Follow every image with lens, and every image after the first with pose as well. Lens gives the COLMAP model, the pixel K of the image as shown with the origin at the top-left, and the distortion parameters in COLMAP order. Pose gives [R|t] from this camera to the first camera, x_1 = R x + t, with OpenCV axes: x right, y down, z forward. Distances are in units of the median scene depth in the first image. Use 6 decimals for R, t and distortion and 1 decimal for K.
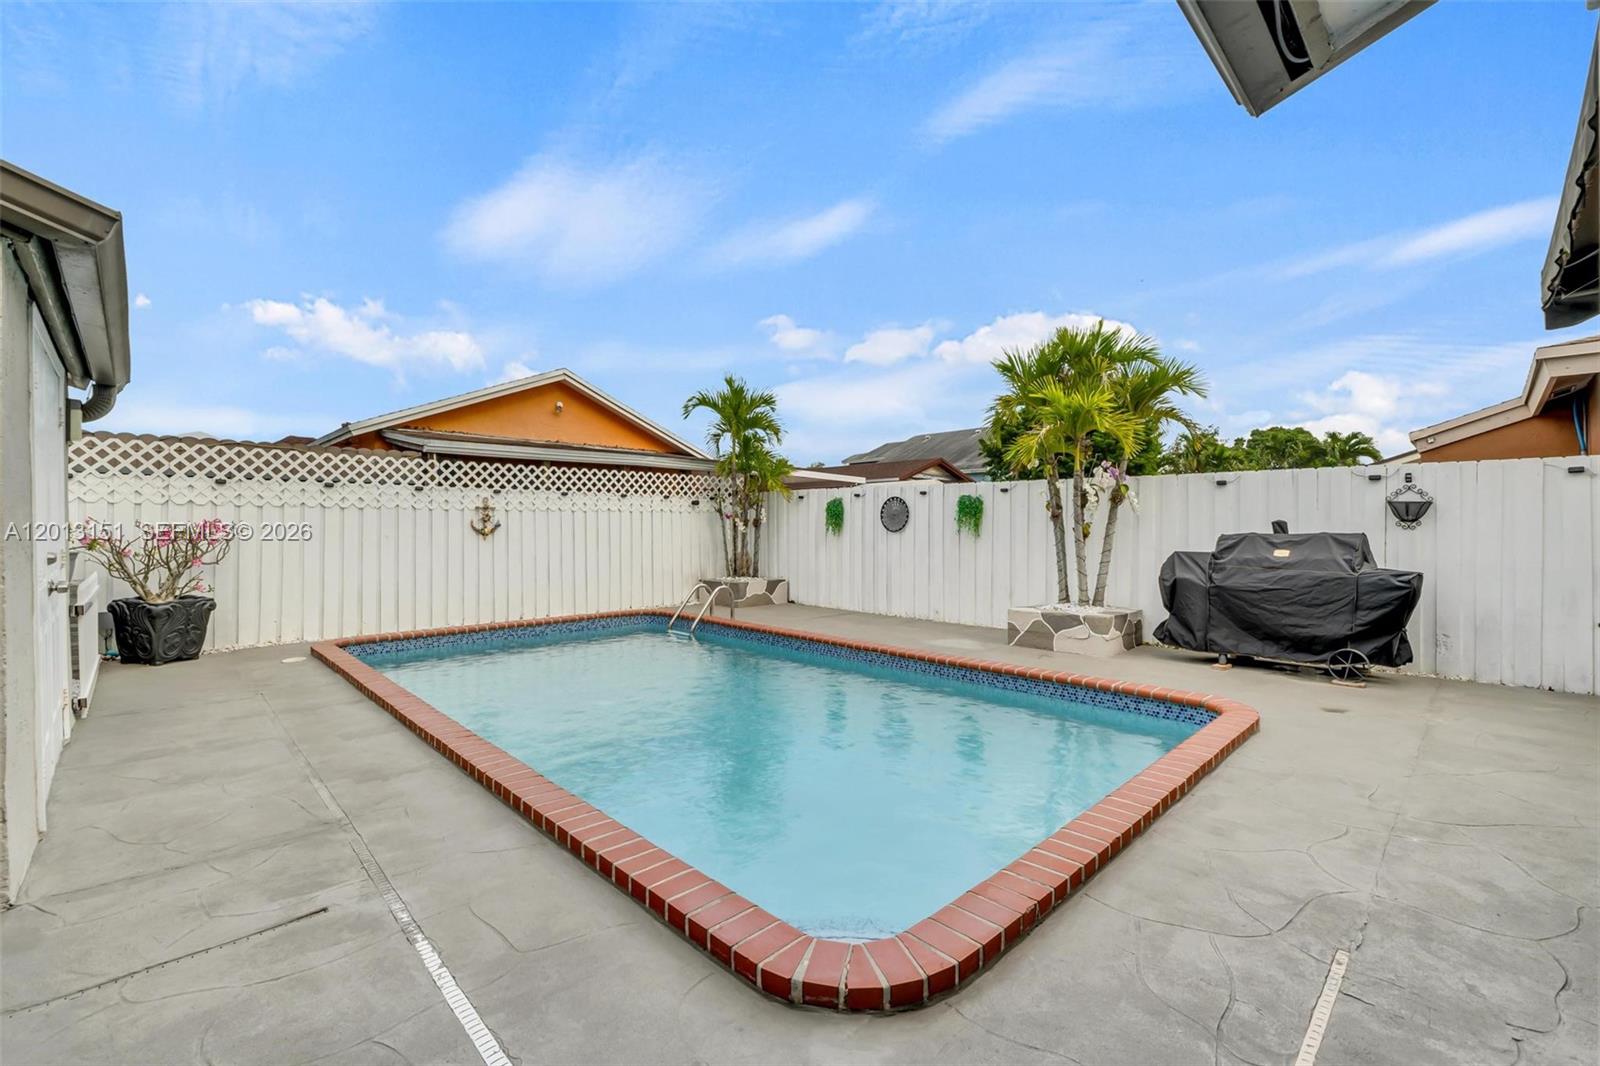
lens RADIAL K [[697.3, 0, 800.0], [0, 697.3, 533.0], [0, 0, 1]] dist [-0.001023, 0.000057]
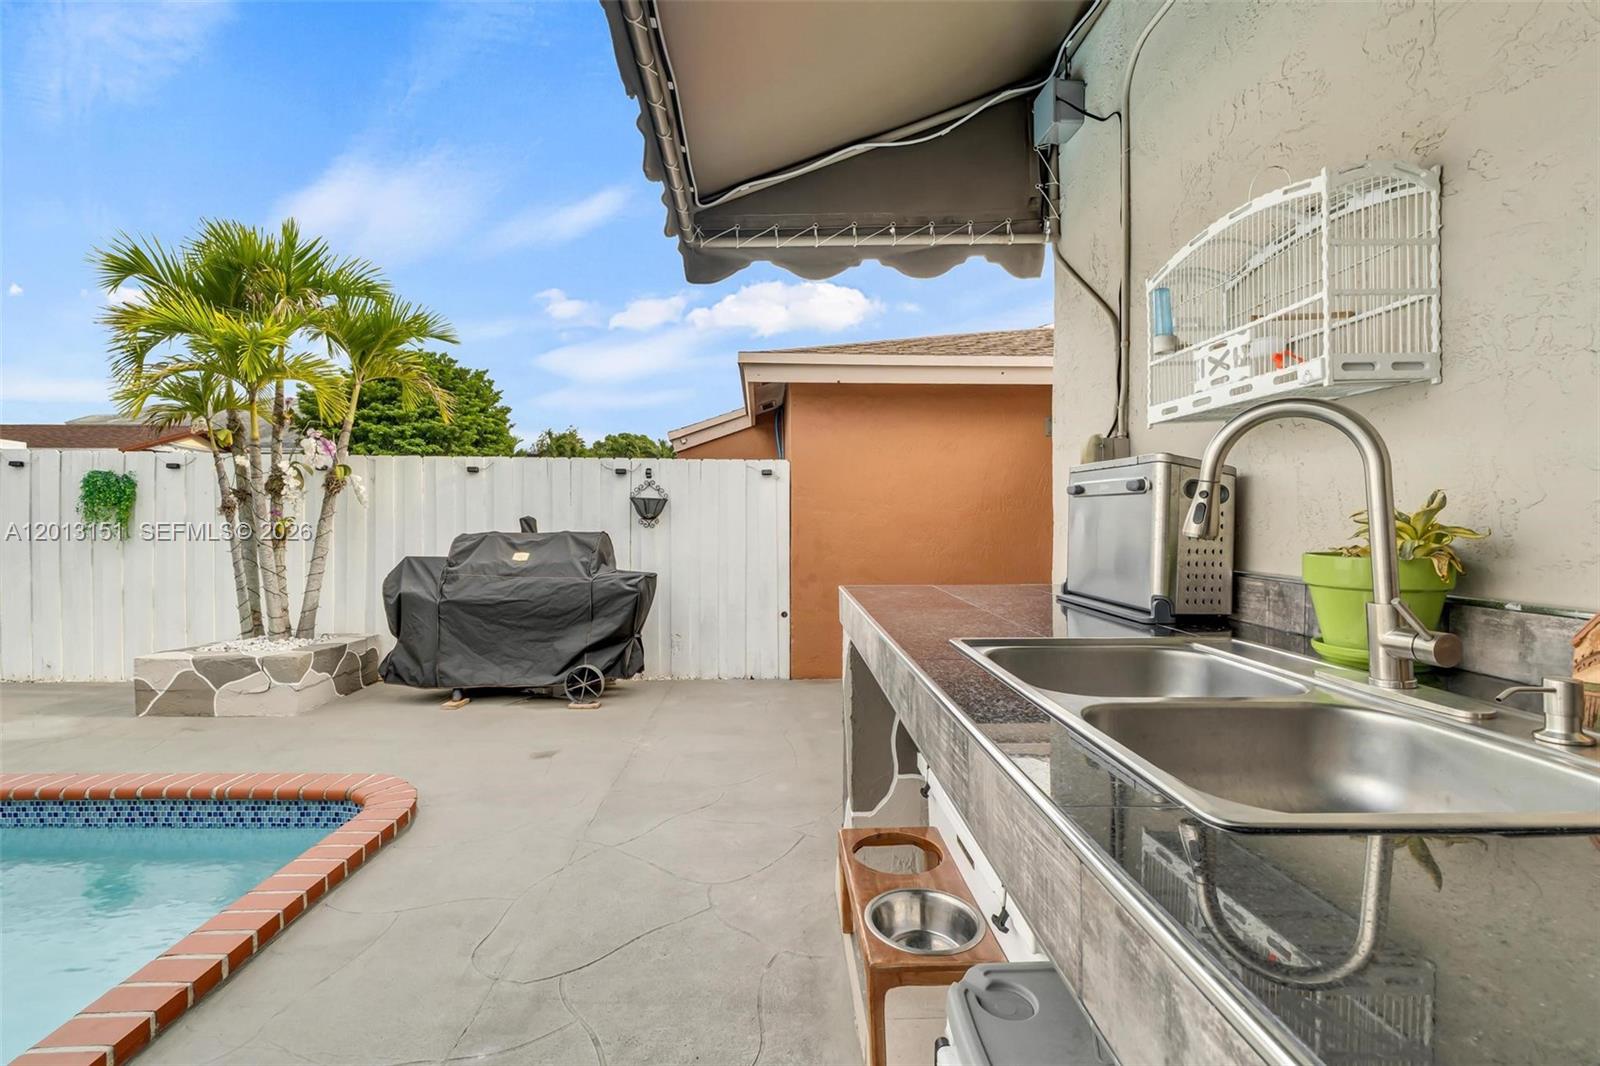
lens RADIAL K [[719.2, 0, 809.1], [0, 719.2, 529.1], [0, 0, 1]] dist [-0.000628, -0.000176]
pose [[0.670187, -0.002842, 0.742187, 0.214838], [0.002777, 0.999995, 0.001322, -0.002780], [-0.742187, 0.001175, 0.670192, 0.132591]]
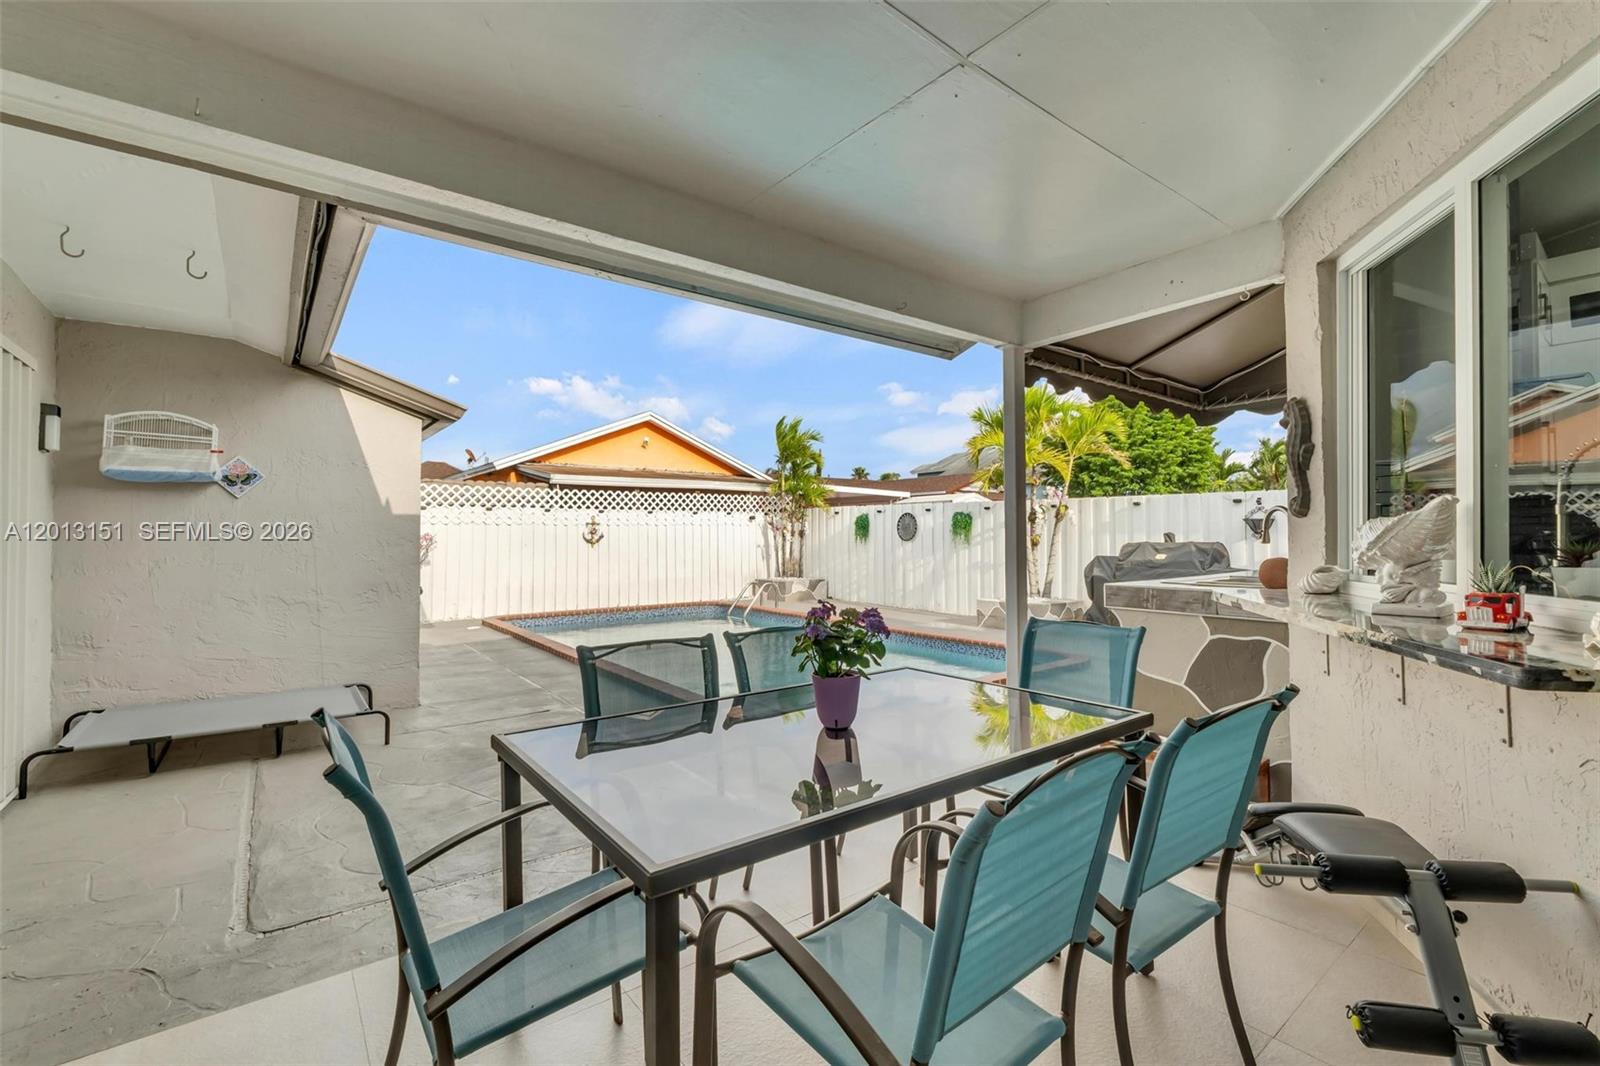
lens RADIAL K [[698.0, 0, 809.0], [0, 698.0, 531.1], [0, 0, 1]] dist [0.063107, -0.000018]
pose [[0.995017, -0.002337, -0.099675, 0.107439], [0.000870, 0.999891, -0.014761, -0.000887], [0.099698, 0.014600, 0.994911, -0.332494]]
